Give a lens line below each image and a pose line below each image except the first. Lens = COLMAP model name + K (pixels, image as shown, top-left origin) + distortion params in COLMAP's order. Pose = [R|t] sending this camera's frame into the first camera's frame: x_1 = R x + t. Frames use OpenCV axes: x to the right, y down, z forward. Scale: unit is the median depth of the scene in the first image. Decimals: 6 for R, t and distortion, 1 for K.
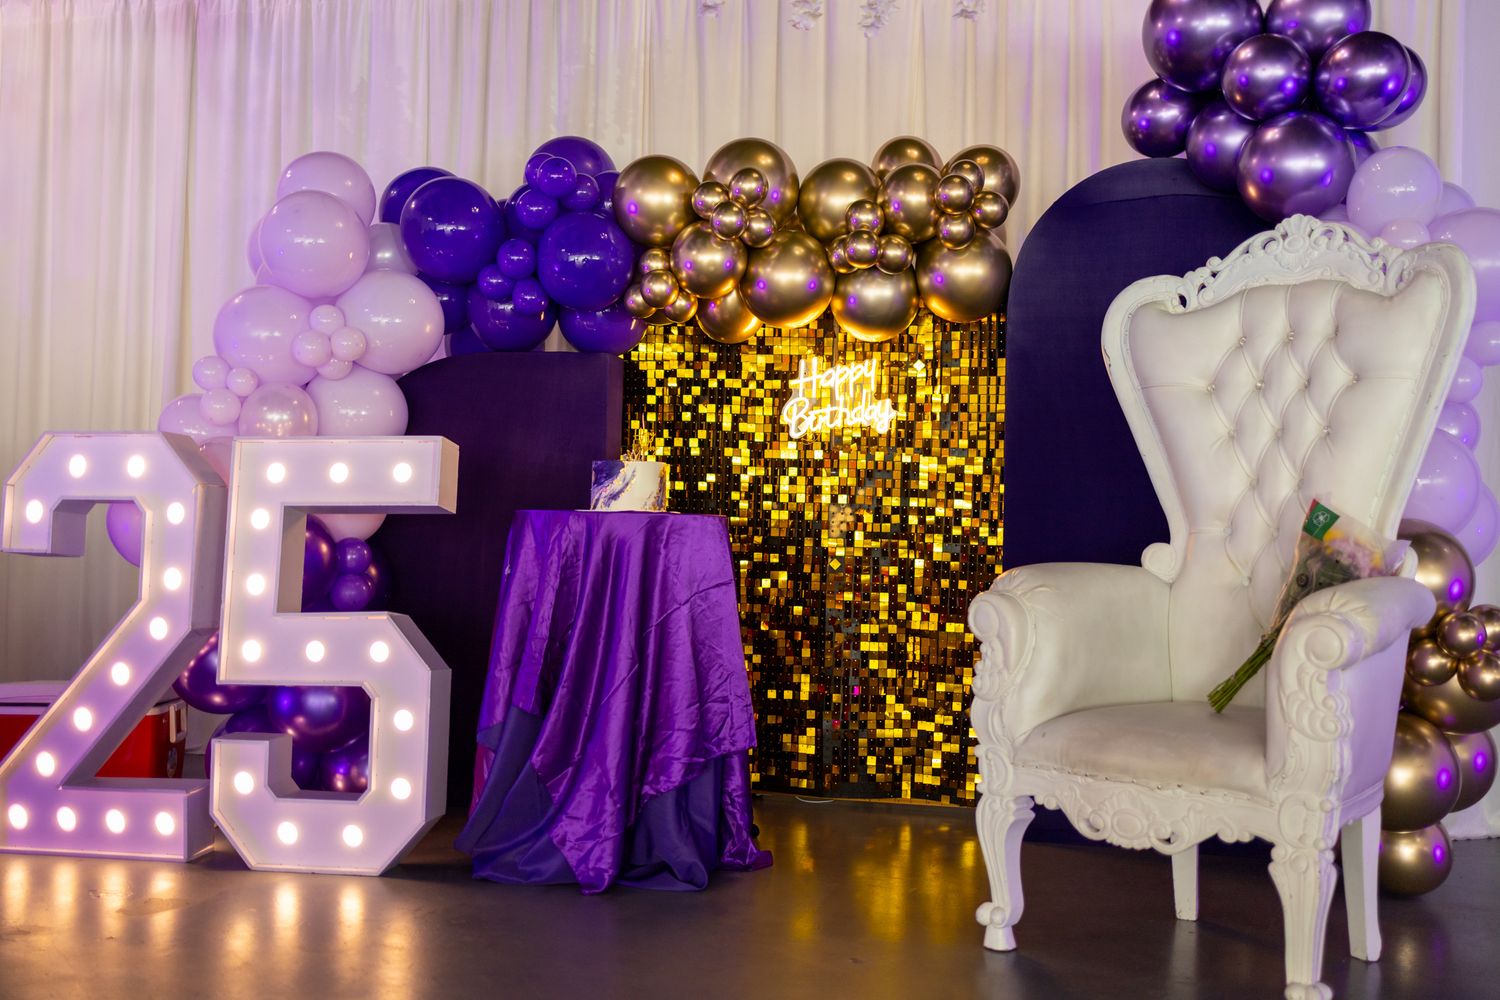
lens RADIAL K [[1507.0, 0, 750.0], [0, 1507.0, 500.0], [0, 0, 1]] dist [-0.002551, 0.000182]
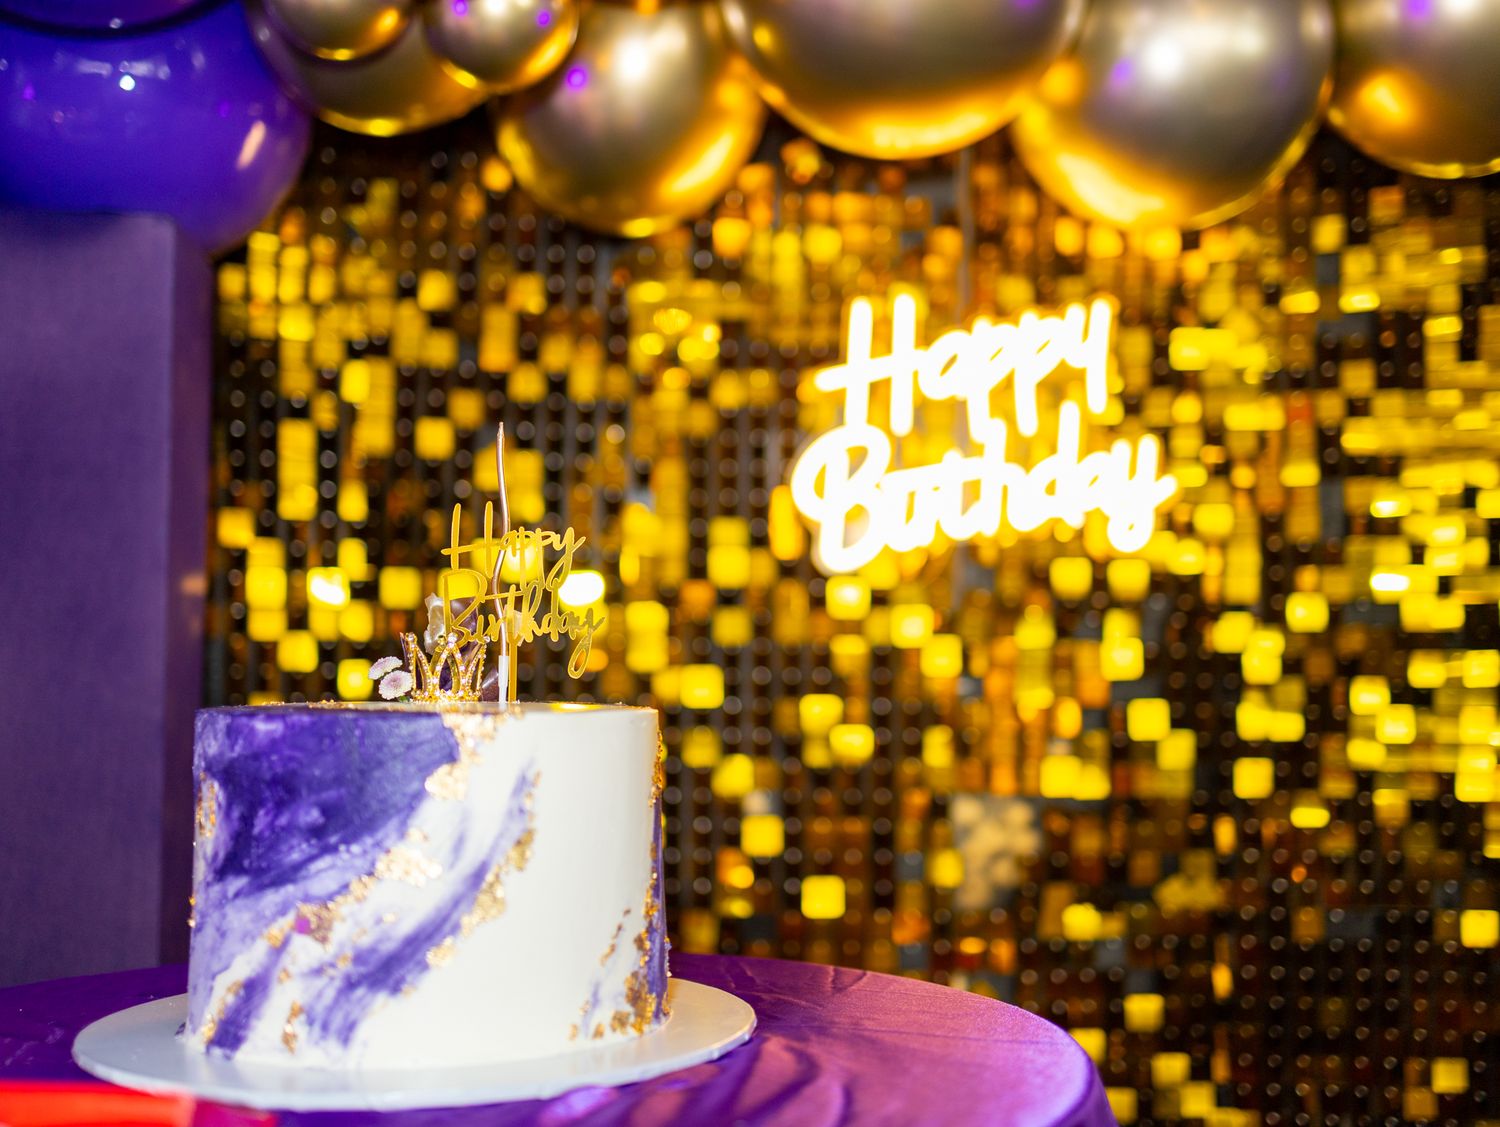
lens RADIAL K [[1759.5, 0, 750.0], [0, 1759.5, 563.5], [0, 0, 1]] dist [0.120247, 0.002981]
pose [[0.951861, -0.007061, 0.306447, -0.090822], [0.022643, 0.998623, -0.047323, -0.026832], [-0.305691, 0.051984, 0.950711, 0.688350]]
